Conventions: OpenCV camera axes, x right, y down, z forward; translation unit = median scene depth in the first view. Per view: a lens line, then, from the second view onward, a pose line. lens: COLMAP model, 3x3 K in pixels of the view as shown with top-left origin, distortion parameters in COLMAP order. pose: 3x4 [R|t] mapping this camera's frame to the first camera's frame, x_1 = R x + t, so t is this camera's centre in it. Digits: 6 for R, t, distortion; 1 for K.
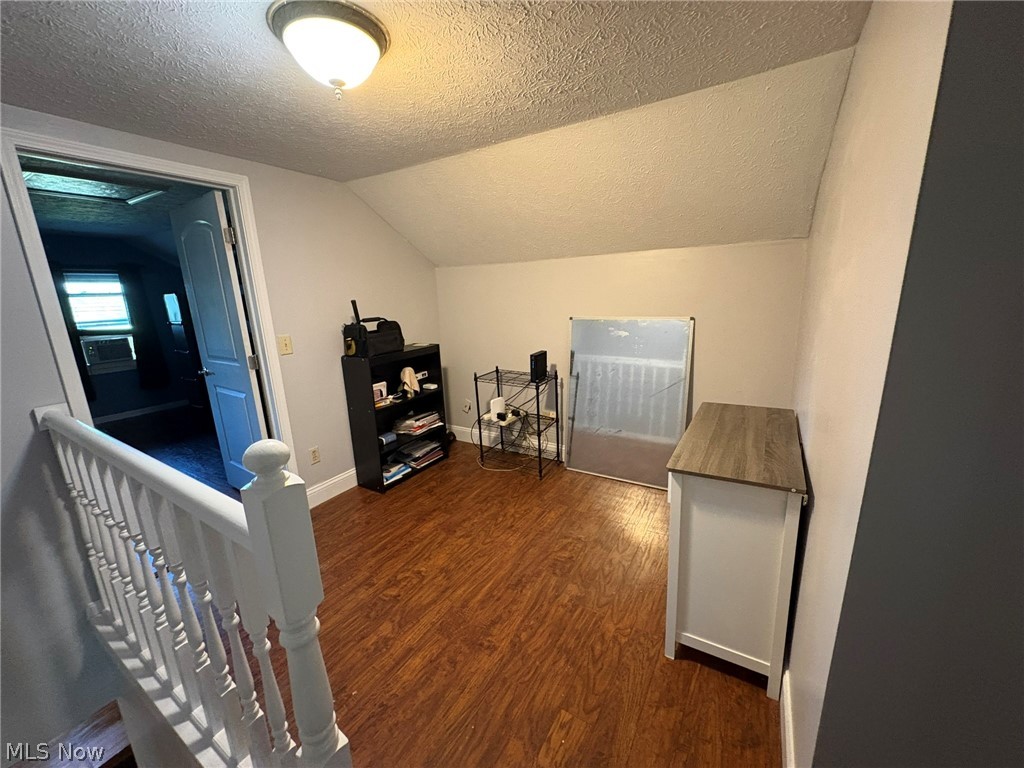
lens RADIAL K [[407.4, 0, 512.0], [0, 407.4, 384.0], [0, 0, 1]] dist [0.001665, 0.000206]
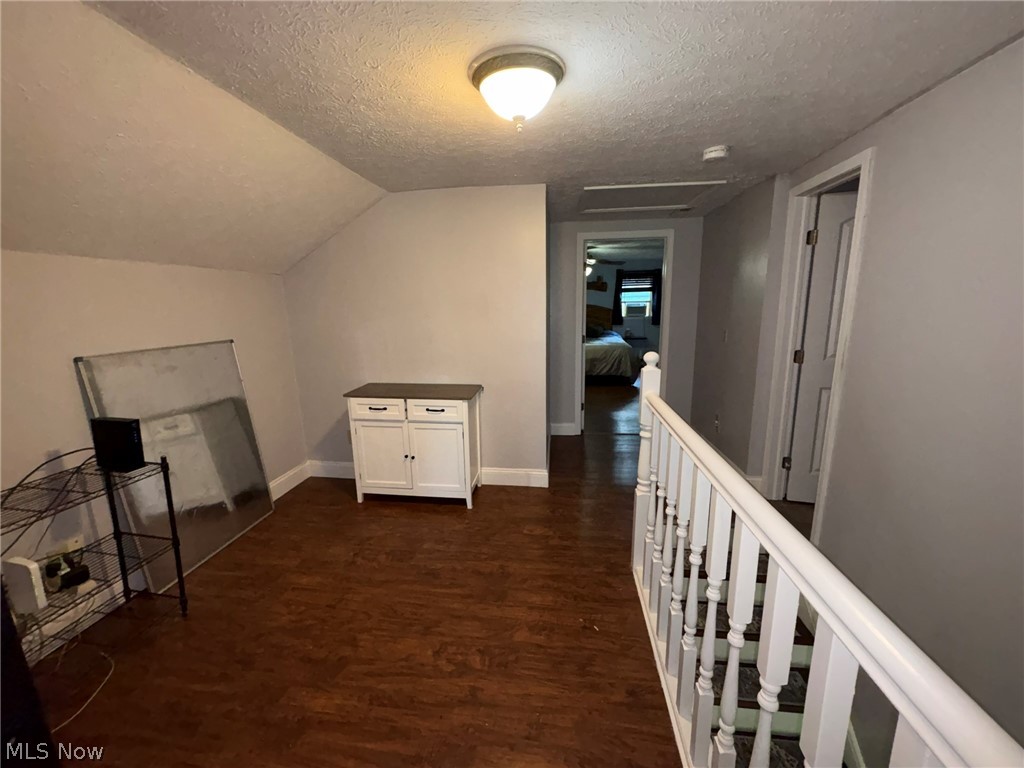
lens RADIAL K [[407.4, 0, 512.0], [0, 407.4, 384.0], [0, 0, 1]] dist [0.001665, 0.000206]
pose [[-0.418441, -0.132309, 0.898555, -1.035151], [0.231425, 0.941145, 0.246351, -0.210185], [-0.878265, 0.311031, -0.363194, 1.109461]]
